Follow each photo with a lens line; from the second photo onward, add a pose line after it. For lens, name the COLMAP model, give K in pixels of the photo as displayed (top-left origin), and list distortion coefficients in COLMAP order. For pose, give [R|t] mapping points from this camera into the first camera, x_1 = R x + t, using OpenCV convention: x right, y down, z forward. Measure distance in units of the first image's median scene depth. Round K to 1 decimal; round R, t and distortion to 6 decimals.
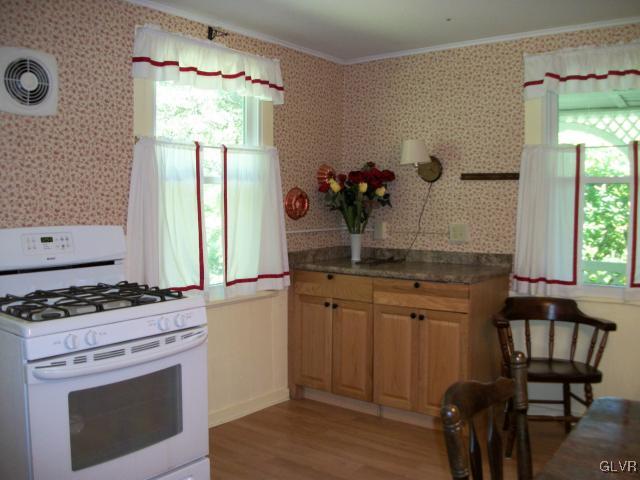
lens RADIAL K [[606.5, 0, 320.0], [0, 606.5, 240.0], [0, 0, 1]] dist [-0.123303, 0.011975]
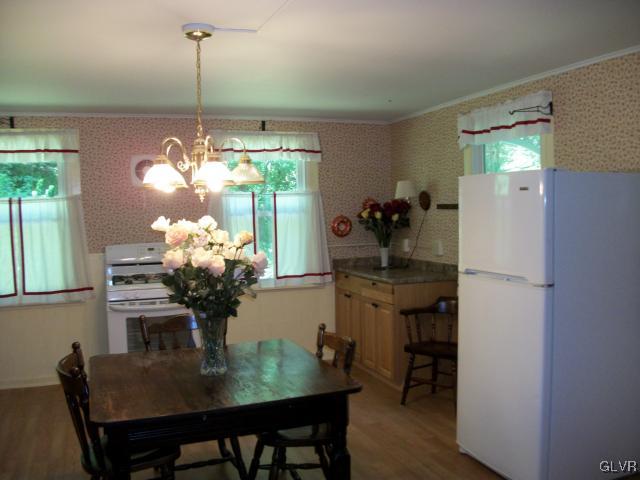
lens RADIAL K [[606.5, 0, 320.0], [0, 606.5, 240.0], [0, 0, 1]] dist [-0.123303, 0.011975]
pose [[0.838891, 0.009142, -0.544222, 0.790988], [-0.014386, 0.999882, -0.005379, -0.020347], [0.544109, 0.012342, 0.838924, -0.288132]]
